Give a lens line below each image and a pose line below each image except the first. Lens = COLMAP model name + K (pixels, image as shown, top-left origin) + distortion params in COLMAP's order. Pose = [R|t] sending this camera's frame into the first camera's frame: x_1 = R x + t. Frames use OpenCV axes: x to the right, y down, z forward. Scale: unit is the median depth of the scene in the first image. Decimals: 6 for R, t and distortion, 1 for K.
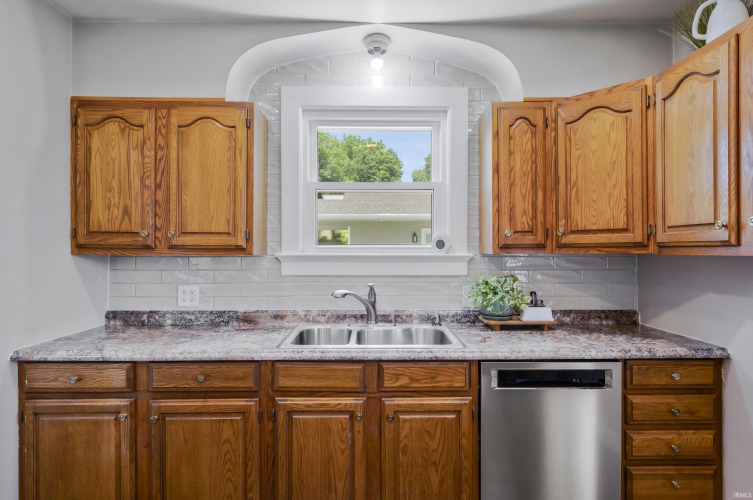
lens RADIAL K [[415.7, 0, 378.3], [0, 415.7, 248.4], [0, 0, 1]] dist [-0.000558, -0.001322]
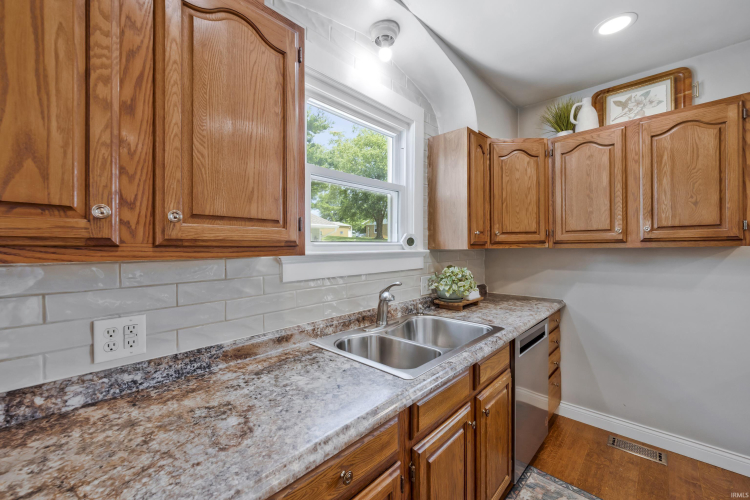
lens RADIAL K [[304.4, 0, 373.9], [0, 304.4, 247.6], [0, 0, 1]] dist [0.000035, 0.000491]
pose [[0.697053, -0.008244, 0.716972, -0.584027], [0.008330, 0.999960, 0.003398, 0.002593], [-0.716971, 0.003604, 0.697093, 0.578994]]
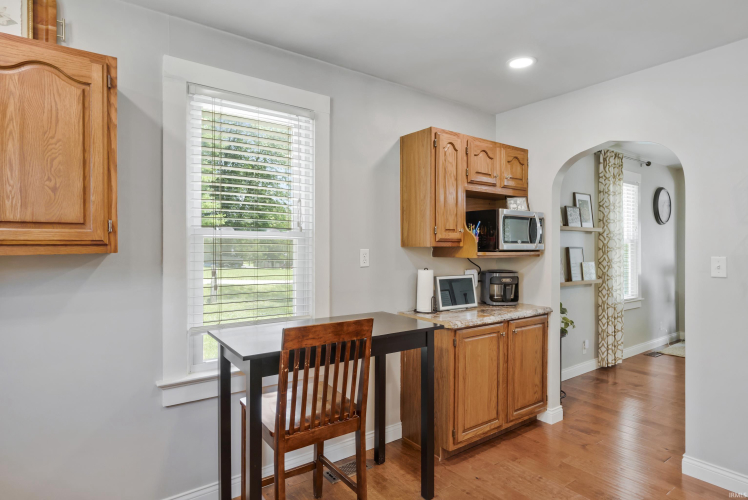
lens RADIAL K [[412.9, 0, 372.1], [0, 412.9, 247.9], [0, 0, 1]] dist [-0.000558, -0.001322]
pose [[-0.585790, -0.001825, 0.810461, -0.338138], [0.000749, 0.999996, 0.002793, -0.002939], [-0.810462, 0.002243, -0.585787, 0.502418]]
